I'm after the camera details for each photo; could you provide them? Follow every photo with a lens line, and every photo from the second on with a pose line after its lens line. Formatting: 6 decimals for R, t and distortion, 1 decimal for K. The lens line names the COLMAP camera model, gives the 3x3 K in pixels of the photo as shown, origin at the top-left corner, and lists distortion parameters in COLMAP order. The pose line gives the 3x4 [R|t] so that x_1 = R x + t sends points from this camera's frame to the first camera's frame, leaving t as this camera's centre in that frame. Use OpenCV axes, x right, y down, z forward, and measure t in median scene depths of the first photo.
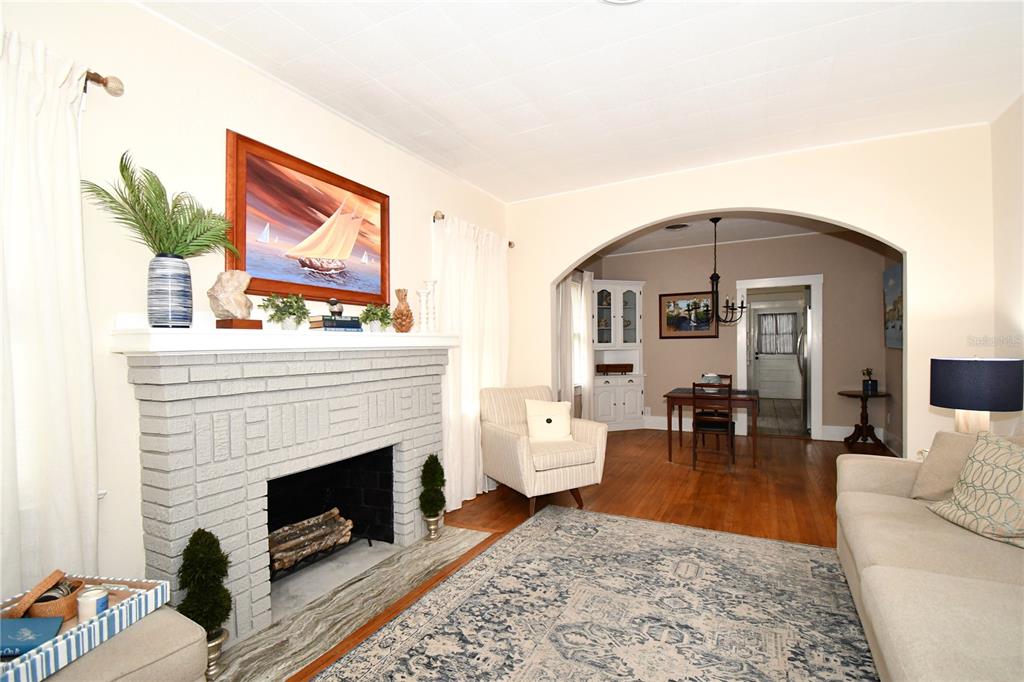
lens RADIAL K [[465.6, 0, 524.0], [0, 465.6, 351.6], [0, 0, 1]] dist [0.026374, -0.029986]
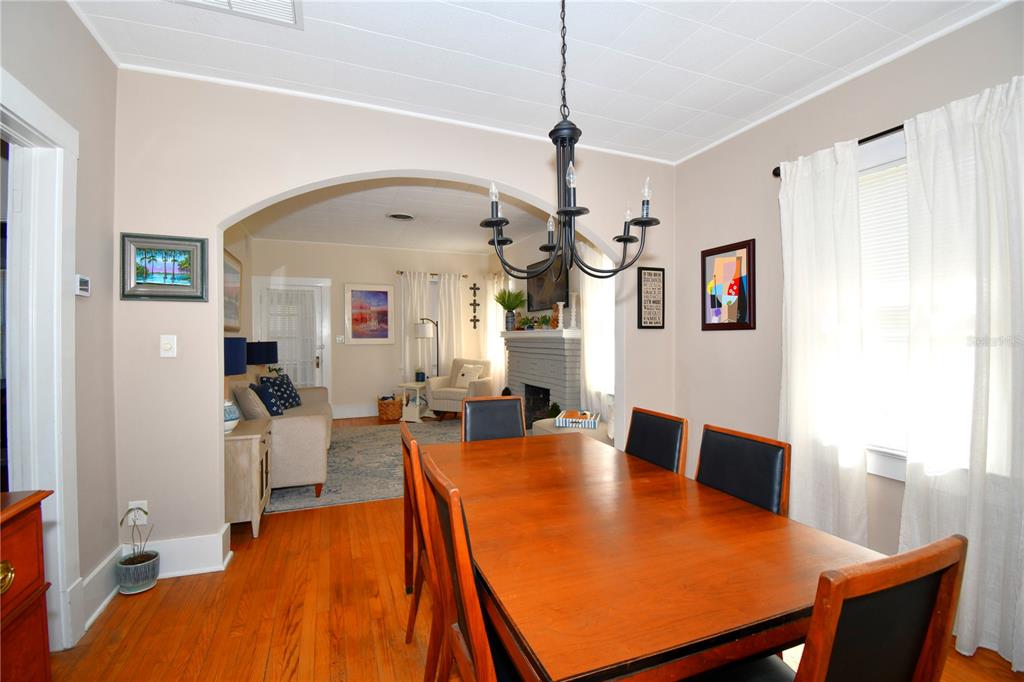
lens RADIAL K [[451.8, 0, 507.9], [0, 451.8, 339.1], [0, 0, 1]] dist [0.022159, -0.026841]
pose [[-0.664245, 0.017285, -0.747315, 1.227214], [-0.001262, 0.999705, 0.024244, -0.050265], [0.747514, 0.017047, -0.664028, 2.160544]]
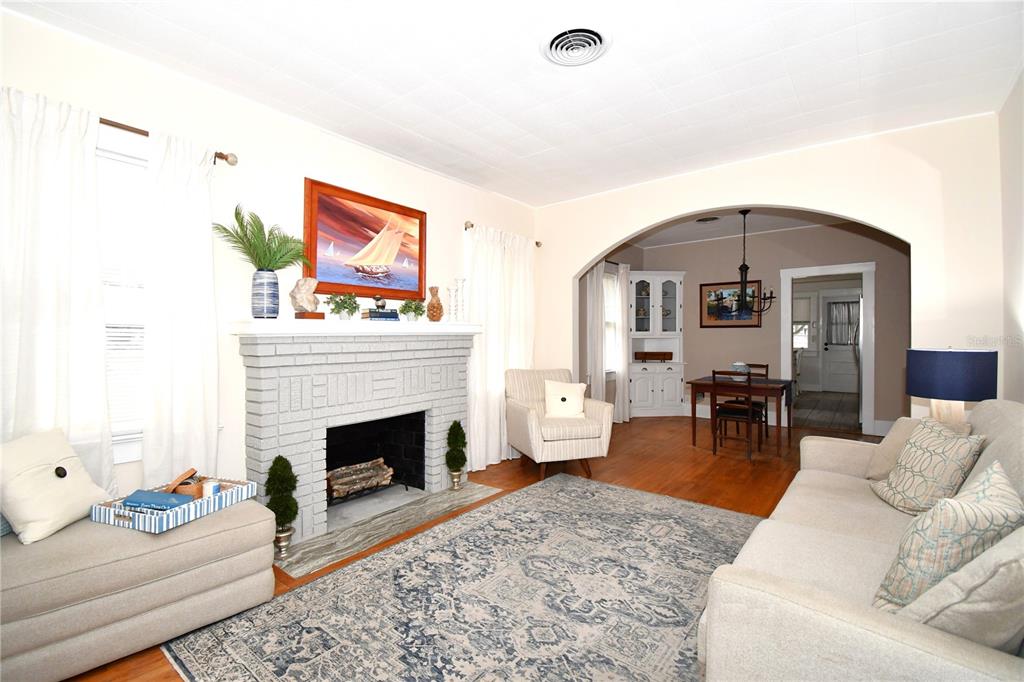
lens RADIAL K [[457.1, 0, 495.9], [0, 457.1, 332.1], [0, 0, 1]] dist [0.026415, -0.027819]
pose [[0.976303, 0.009584, -0.216198, 0.179743], [-0.012766, 0.999830, -0.013330, 0.002051], [0.216033, 0.015774, 0.976259, -0.172848]]
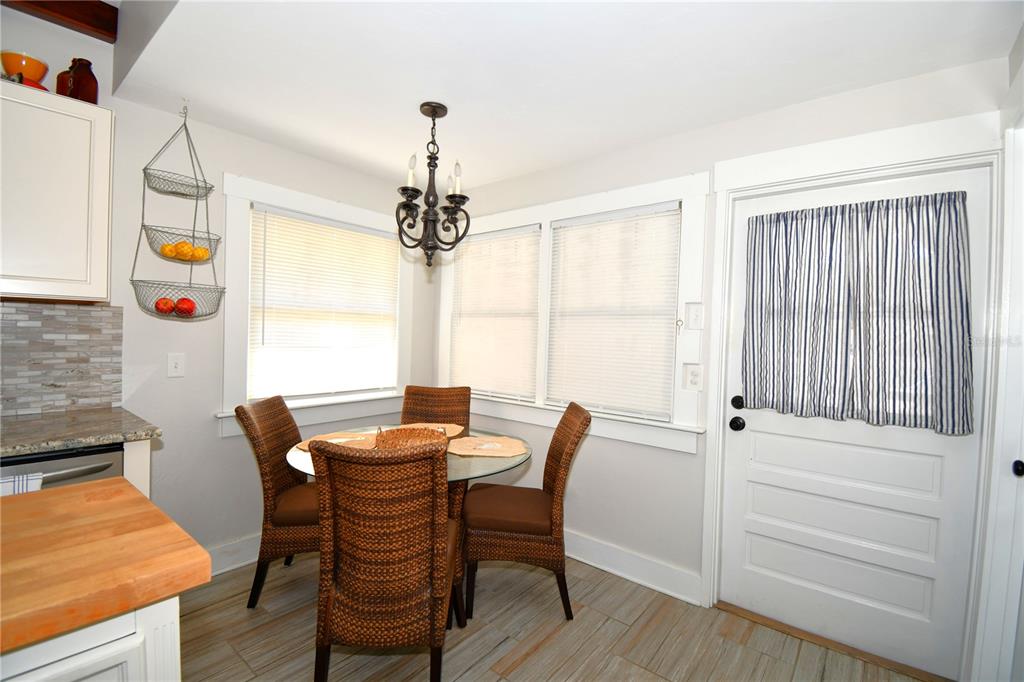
lens RADIAL K [[451.8, 0, 507.9], [0, 451.8, 339.1], [0, 0, 1]] dist [0.022159, -0.026841]
pose [[0.976209, 0.045120, -0.212087, 1.609232], [-0.046993, 0.998888, -0.003798, -0.069604], [0.211680, 0.013674, 0.977243, 2.849602]]
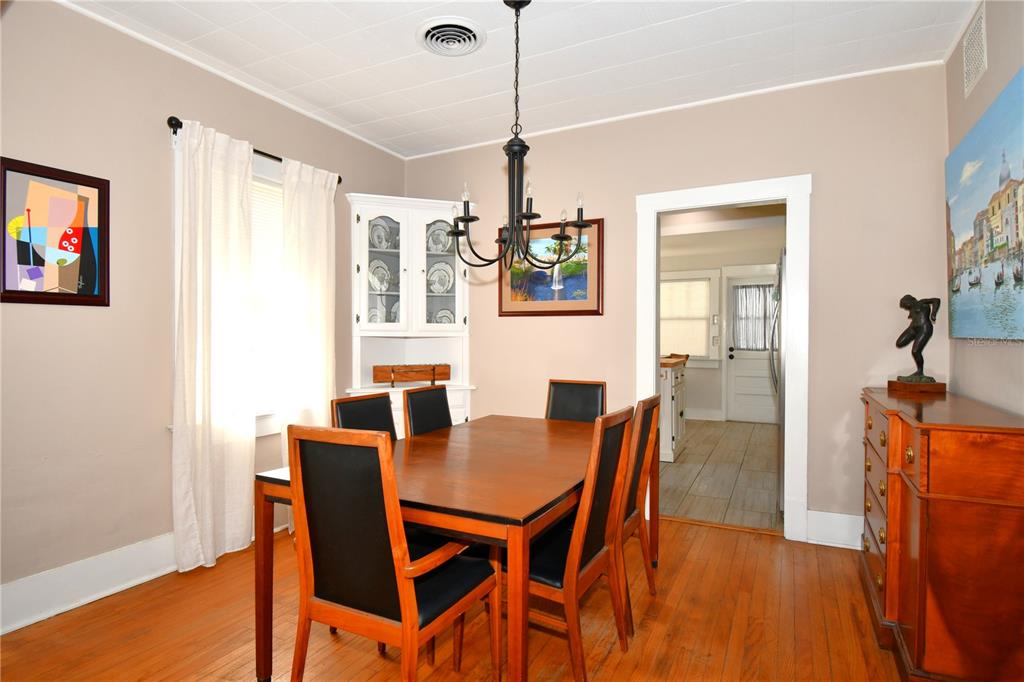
lens RADIAL K [[559.2, 0, 498.7], [0, 559.2, 338.0], [0, 0, 1]] dist [-0.001536, -0.000123]
pose [[0.999871, 0.014230, -0.007444, 0.726758], [-0.014303, 0.999849, -0.009879, 0.004264], [0.007303, 0.009984, 0.999923, 0.973939]]
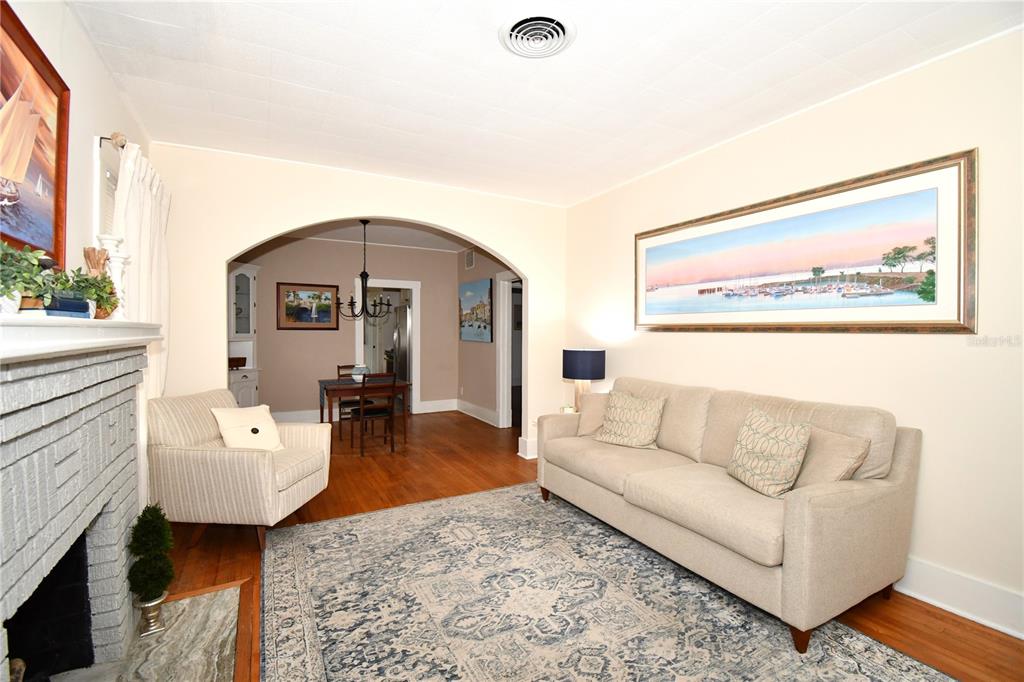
lens RADIAL K [[451.8, 0, 507.9], [0, 451.8, 339.1], [0, 0, 1]] dist [0.022159, -0.026841]
pose [[0.571114, 0.003270, 0.820864, -0.476634], [-0.001442, 0.999995, -0.002980, -0.015464], [-0.820869, 0.000518, 0.571116, 0.240022]]
